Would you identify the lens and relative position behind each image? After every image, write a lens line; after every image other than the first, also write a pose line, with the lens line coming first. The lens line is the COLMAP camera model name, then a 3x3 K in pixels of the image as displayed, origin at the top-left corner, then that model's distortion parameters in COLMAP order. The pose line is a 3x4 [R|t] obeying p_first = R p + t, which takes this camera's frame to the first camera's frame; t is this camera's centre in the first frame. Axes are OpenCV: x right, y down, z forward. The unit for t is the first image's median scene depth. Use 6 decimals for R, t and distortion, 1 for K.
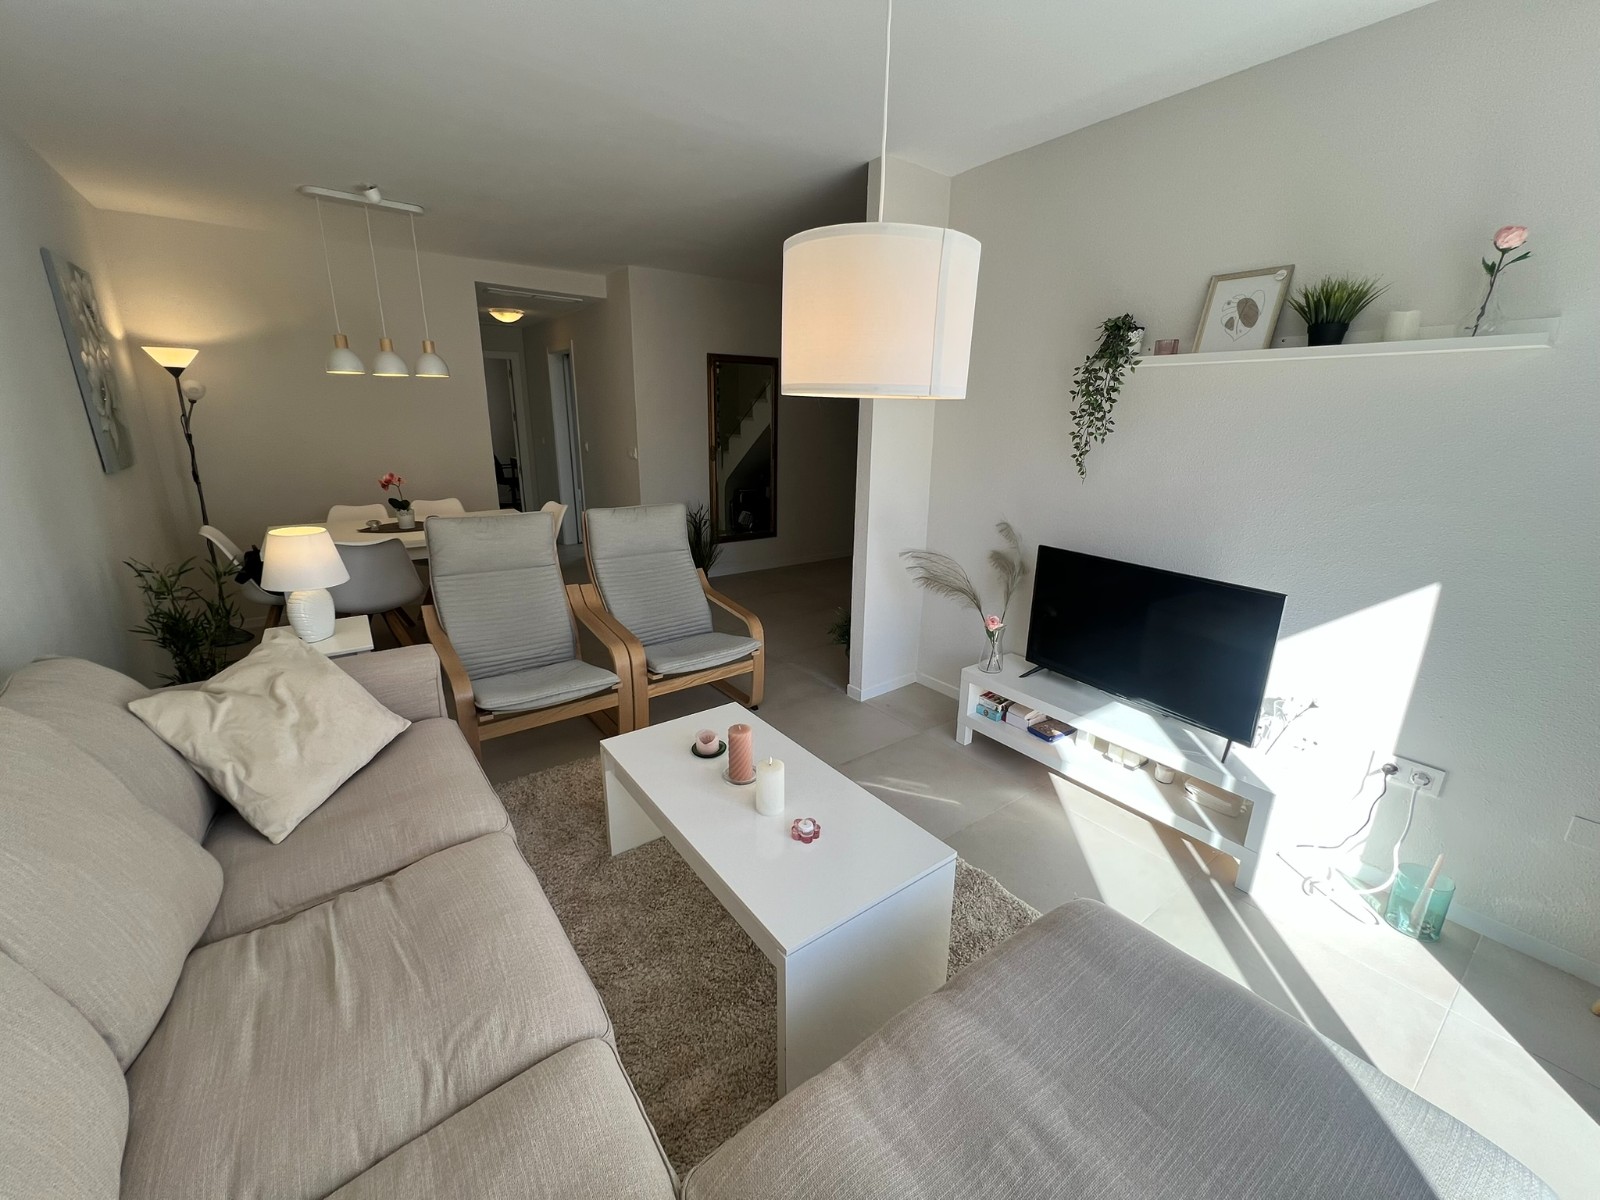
lens RADIAL K [[641.4, 0, 799.3], [0, 641.4, 598.1], [0, 0, 1]] dist [-0.003333, 0.000303]
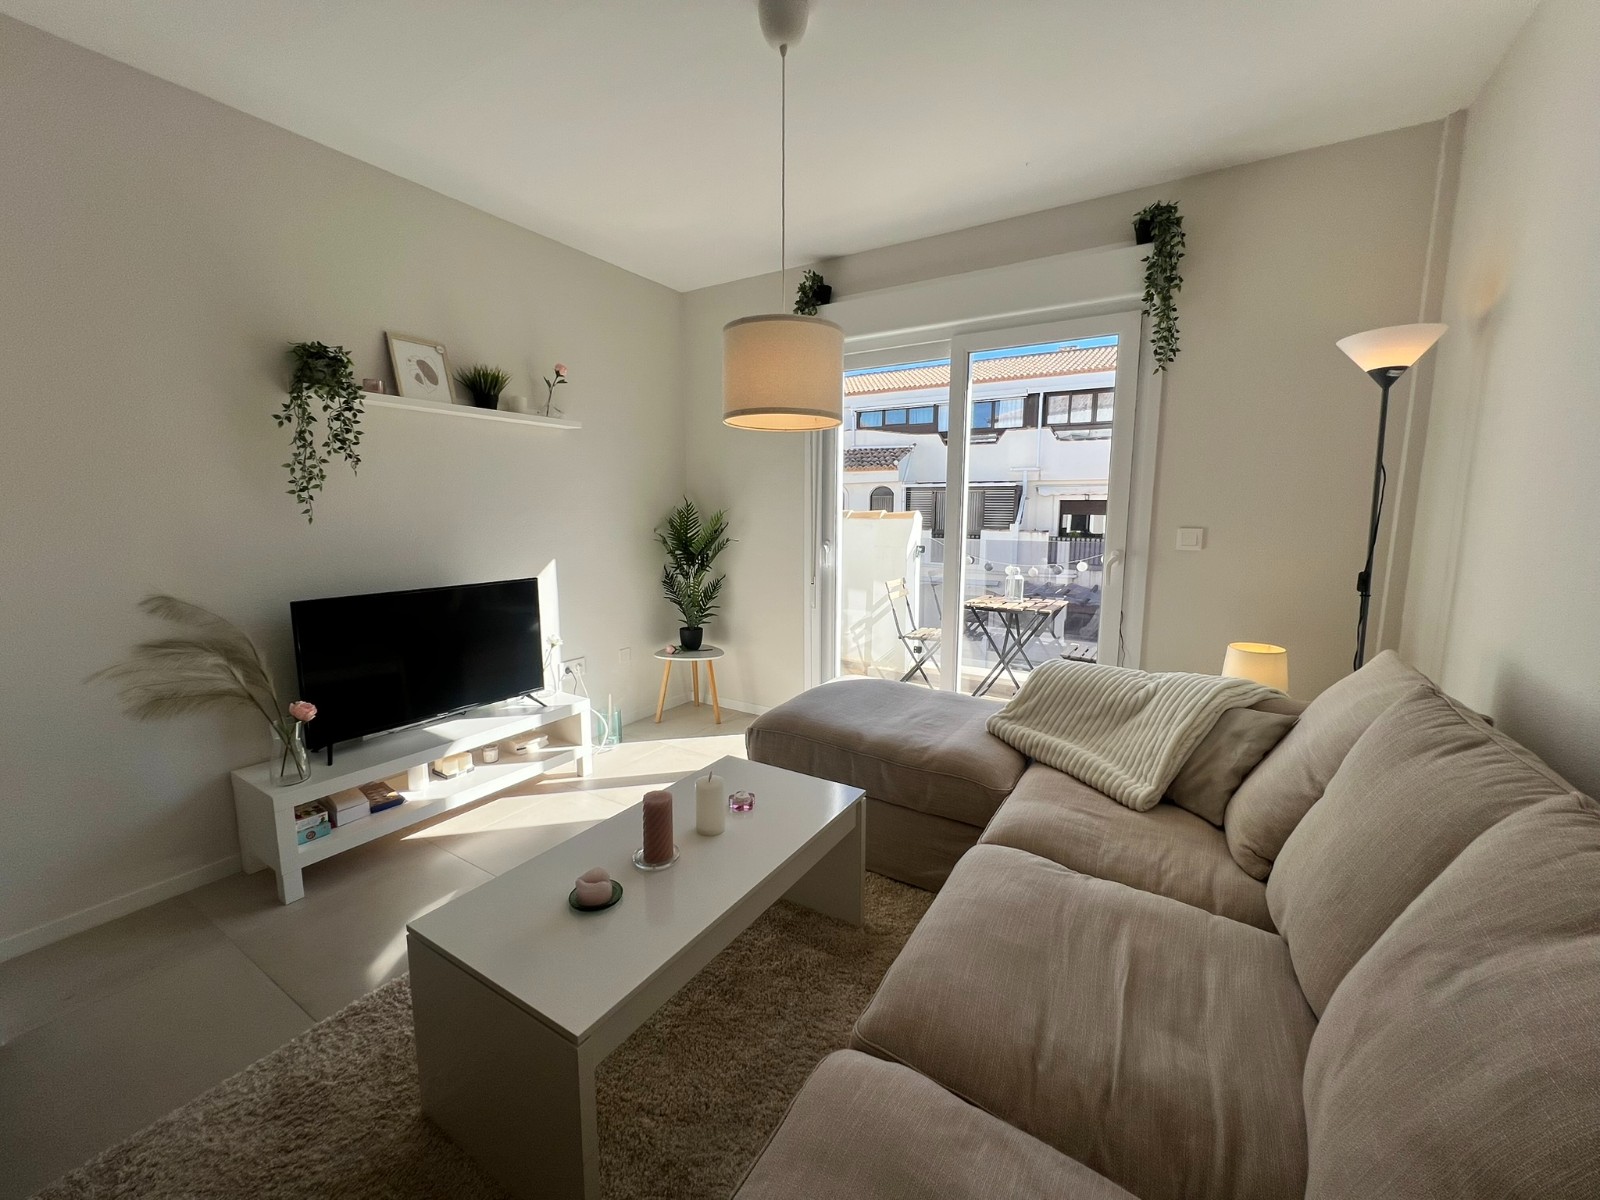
lens RADIAL K [[641.4, 0, 789.3], [0, 641.4, 596.9], [0, 0, 1]] dist [-0.003333, 0.000303]
pose [[-0.358674, -0.141841, 0.922623, -0.691114], [0.252638, 0.936750, 0.242227, -0.148016], [-0.898625, 0.319971, -0.300153, 0.802605]]
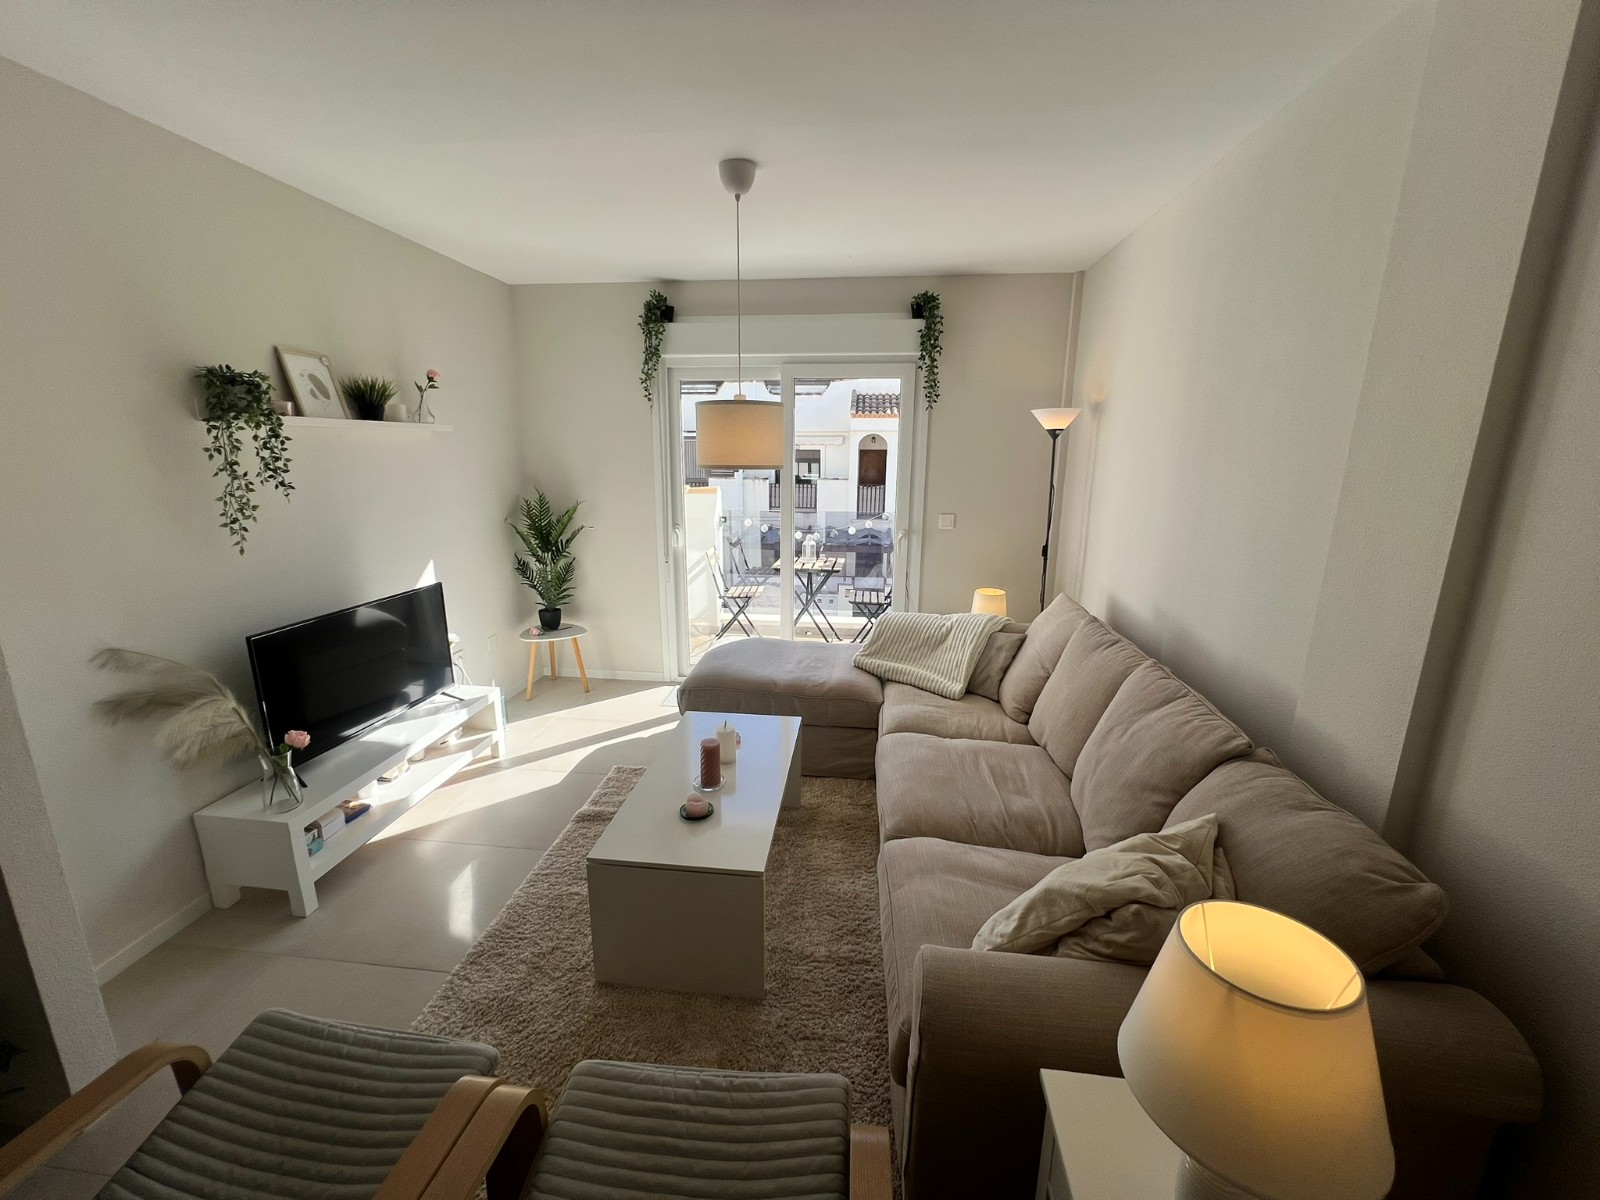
lens RADIAL K [[641.4, 0, 790.4], [0, 641.4, 597.9], [0, 0, 1]] dist [-0.003333, 0.000303]
pose [[-0.725601, -0.171358, 0.666438, -0.756360], [0.178255, 0.888629, 0.422569, -0.404906], [-0.664626, 0.425412, -0.614244, 1.204942]]
